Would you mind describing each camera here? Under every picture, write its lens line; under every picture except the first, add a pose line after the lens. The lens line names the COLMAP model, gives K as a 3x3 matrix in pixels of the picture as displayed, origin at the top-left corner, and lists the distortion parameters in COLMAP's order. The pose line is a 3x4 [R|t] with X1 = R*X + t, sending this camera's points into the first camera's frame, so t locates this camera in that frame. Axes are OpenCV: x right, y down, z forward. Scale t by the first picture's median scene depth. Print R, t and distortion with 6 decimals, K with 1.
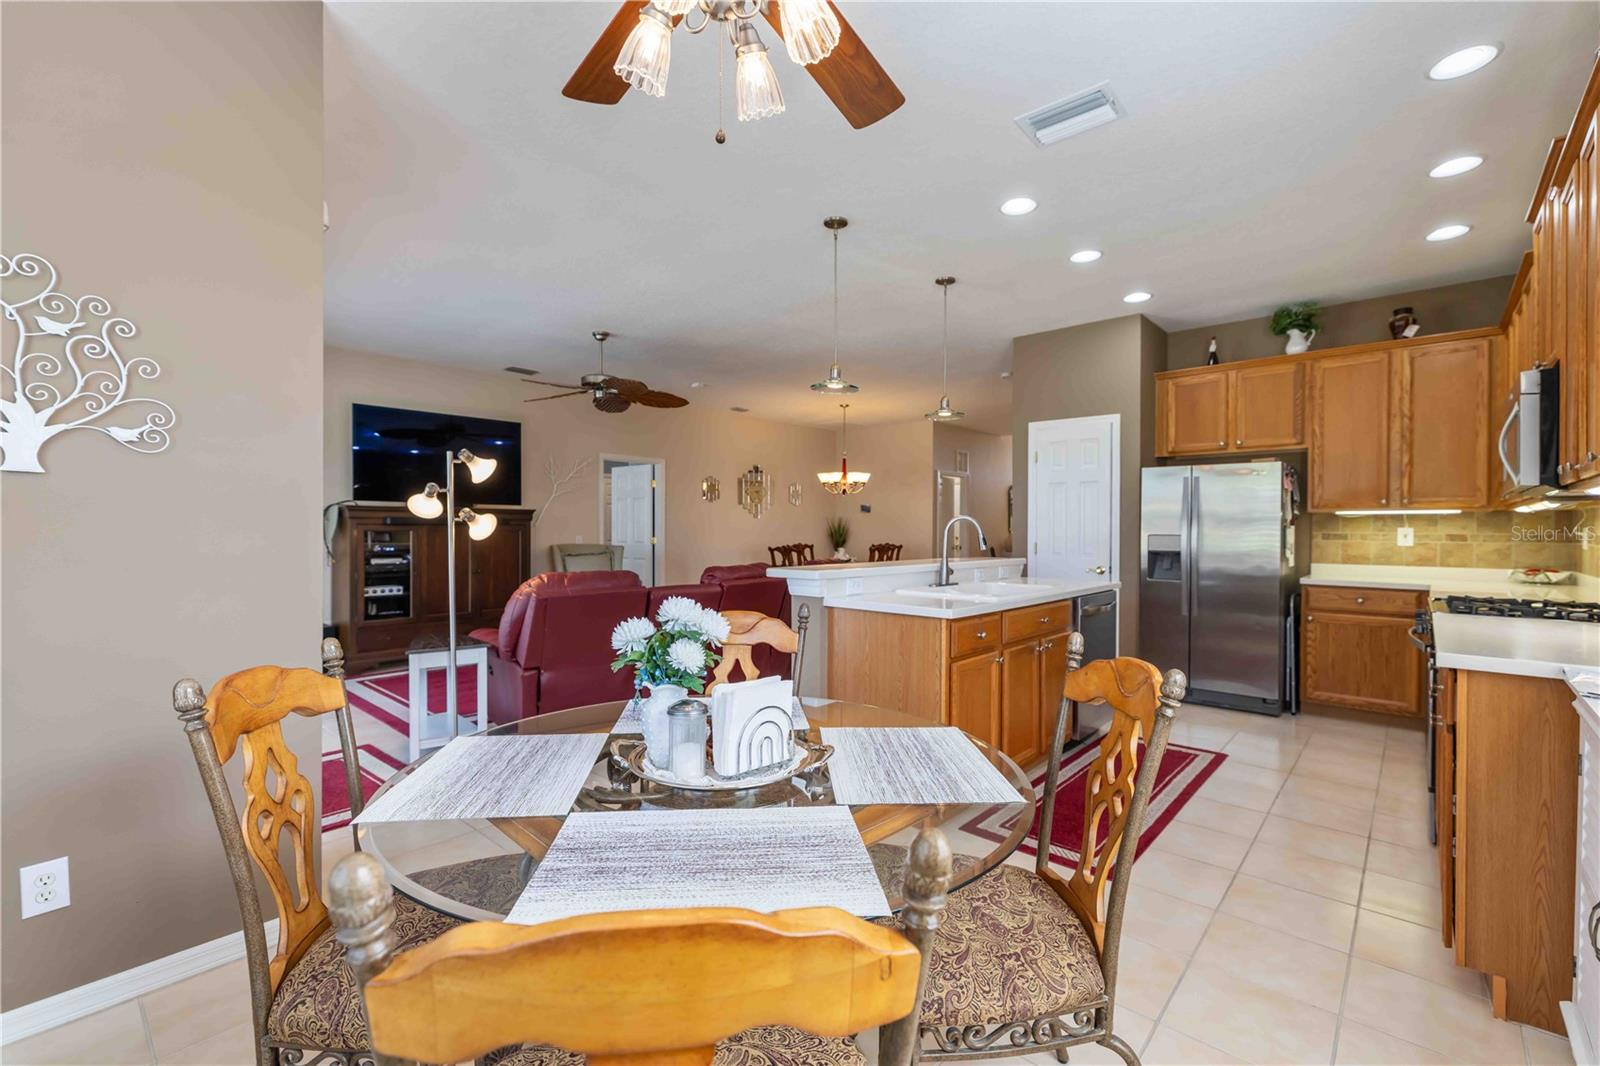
lens RADIAL K [[694.1, 0, 803.2], [0, 694.1, 533.3], [0, 0, 1]] dist [0.002529, 0.001100]
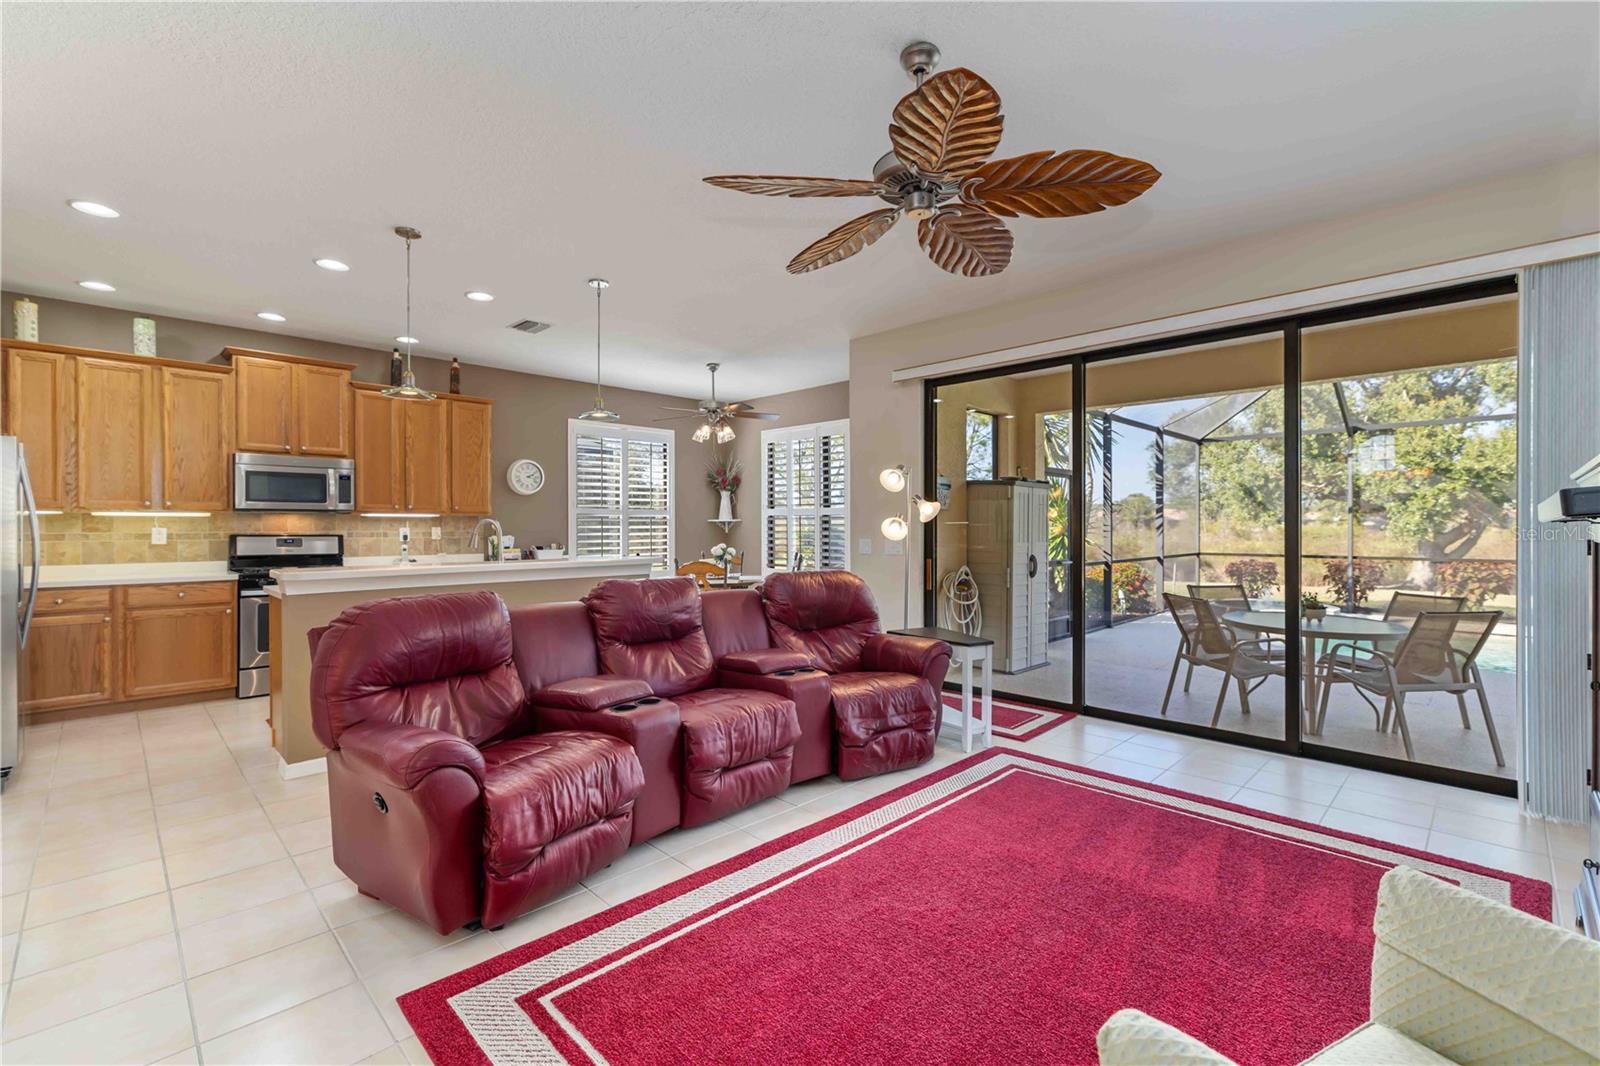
lens RADIAL K [[694.1, 0, 808.5], [0, 694.1, 527.6], [0, 0, 1]] dist [0.002529, 0.001100]
pose [[-0.999001, -0.001874, 0.044654, -0.305707], [-0.001487, 0.999961, 0.008707, -0.017772], [-0.044668, 0.008632, -0.998965, 1.778341]]
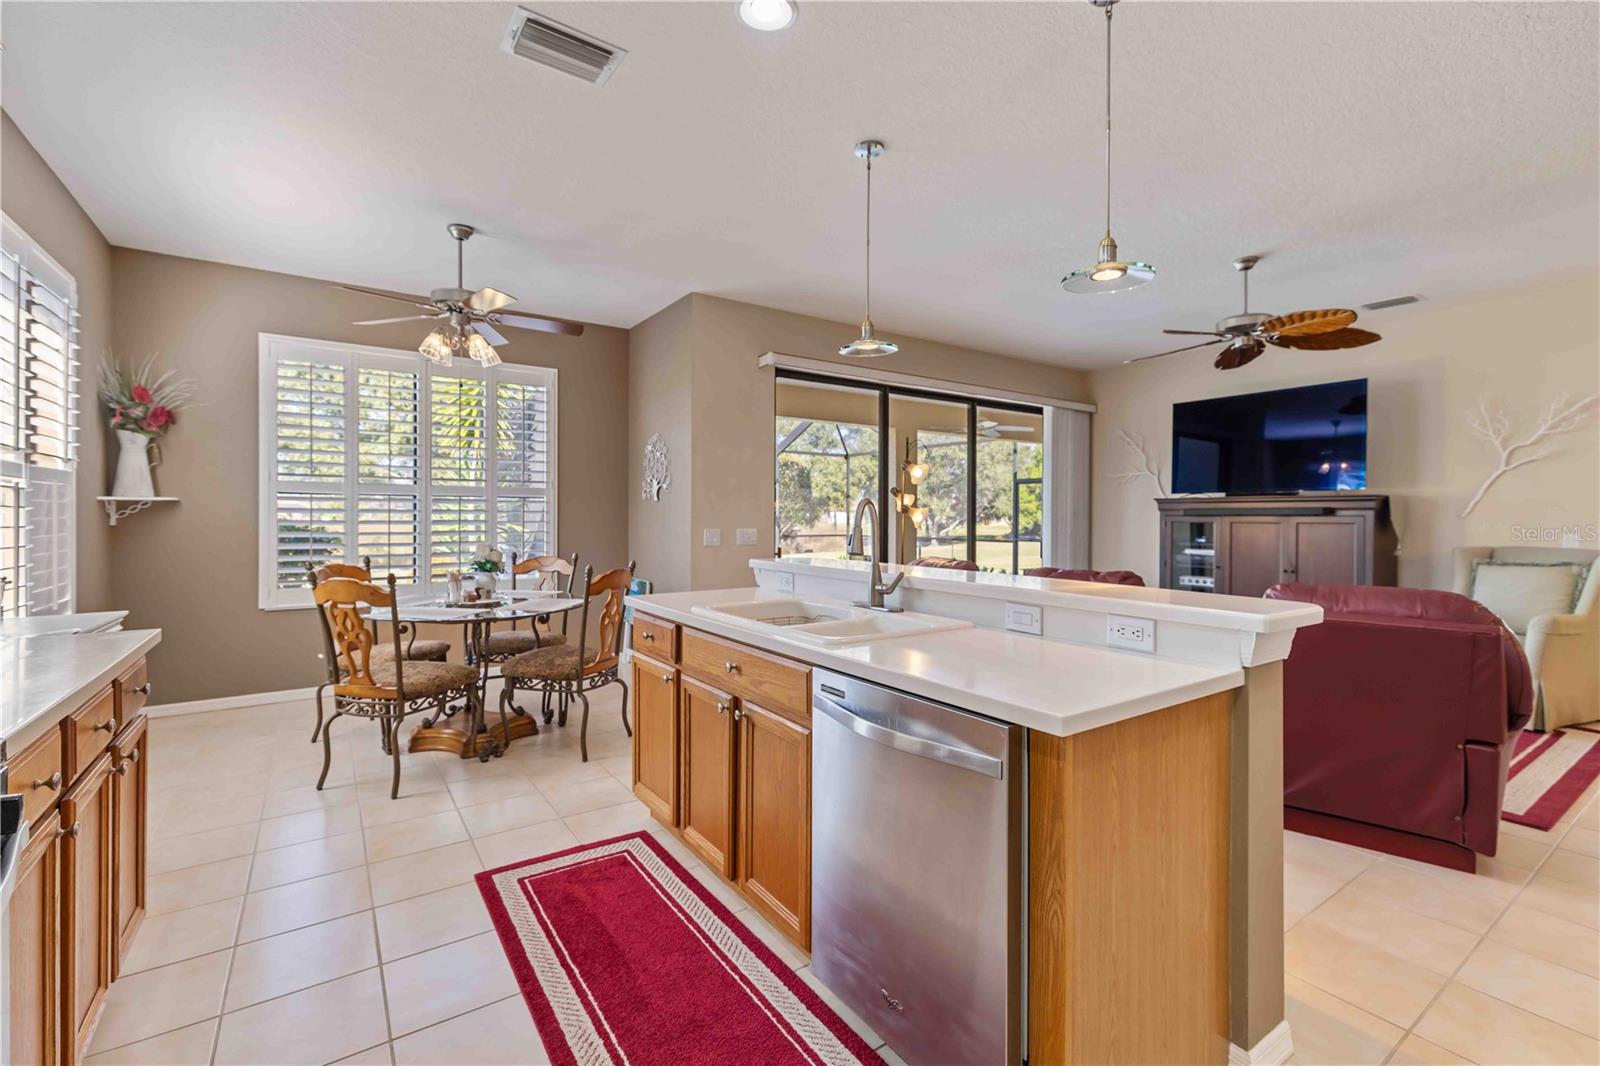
lens RADIAL K [[694.1, 0, 794.9], [0, 694.1, 518.0], [0, 0, 1]] dist [0.002529, 0.001100]
pose [[-0.238181, -0.001382, -0.971220, 0.694642], [-0.012092, 0.999926, 0.001543, -0.006841], [0.971145, 0.012111, -0.238180, 0.893603]]
